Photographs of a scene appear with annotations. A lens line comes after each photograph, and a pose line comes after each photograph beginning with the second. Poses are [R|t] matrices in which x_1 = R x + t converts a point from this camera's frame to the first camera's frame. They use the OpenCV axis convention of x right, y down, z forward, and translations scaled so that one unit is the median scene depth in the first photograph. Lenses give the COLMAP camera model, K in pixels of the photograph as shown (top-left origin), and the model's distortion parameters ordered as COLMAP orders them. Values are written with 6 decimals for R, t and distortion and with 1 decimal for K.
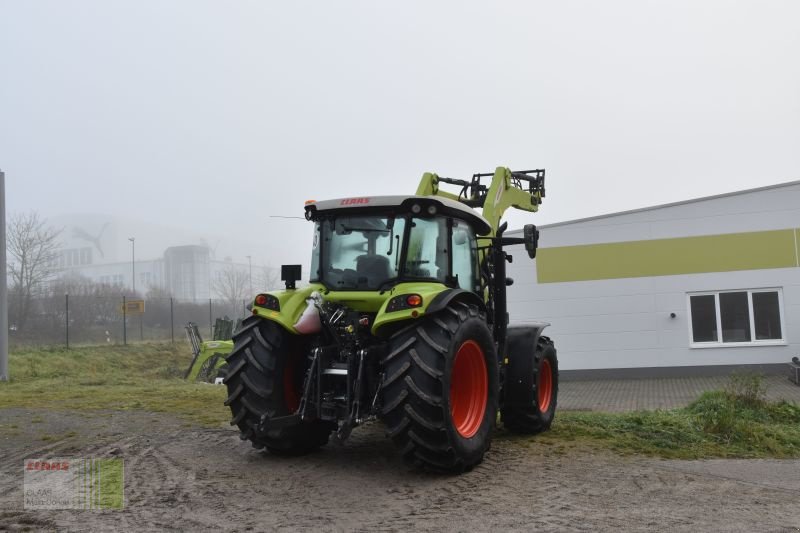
lens RADIAL K [[745.7, 0, 397.4], [0, 745.7, 269.2], [0, 0, 1]] dist [-0.022361, 0.000000]
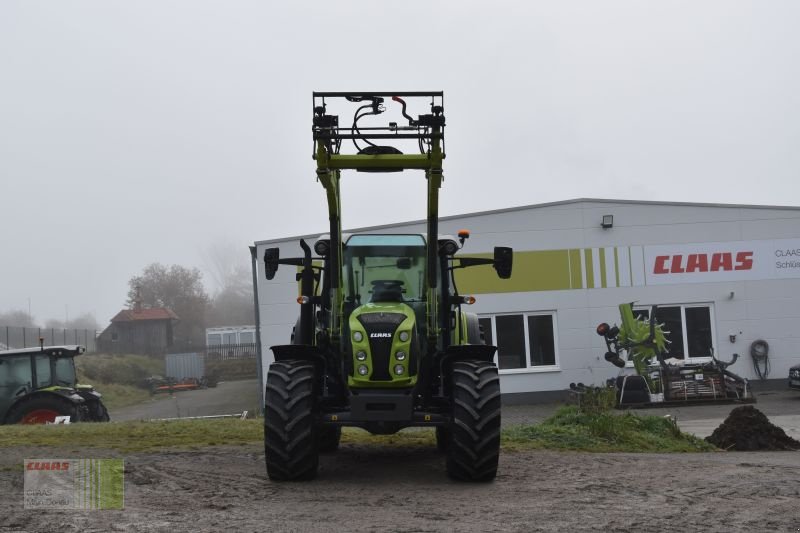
lens RADIAL K [[1024.9, 0, 396.3], [0, 1024.9, 269.5], [0, 0, 1]] dist [0.140442, 0.000000]
pose [[0.920255, 0.023119, 0.390635, -0.634987], [-0.018566, 0.999709, -0.015427, -0.012933], [-0.390878, 0.006945, 0.920416, -0.462474]]
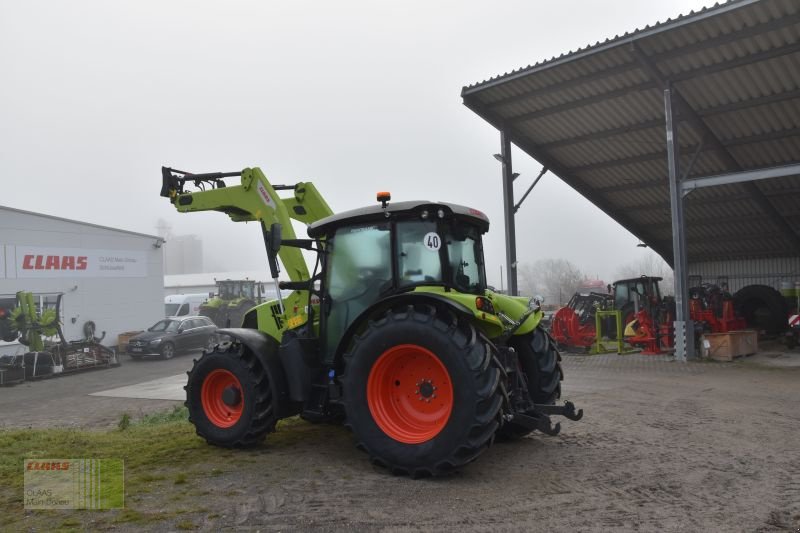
lens RADIAL K [[623.3, 0, 399.6], [0, 623.3, 273.8], [0, 0, 1]] dist [-0.136418, 0.062579]
pose [[0.041402, 0.059407, 0.997375, -0.959562], [-0.036431, 0.997657, -0.057912, 0.053169], [-0.998478, -0.033938, 0.043469, 1.077681]]
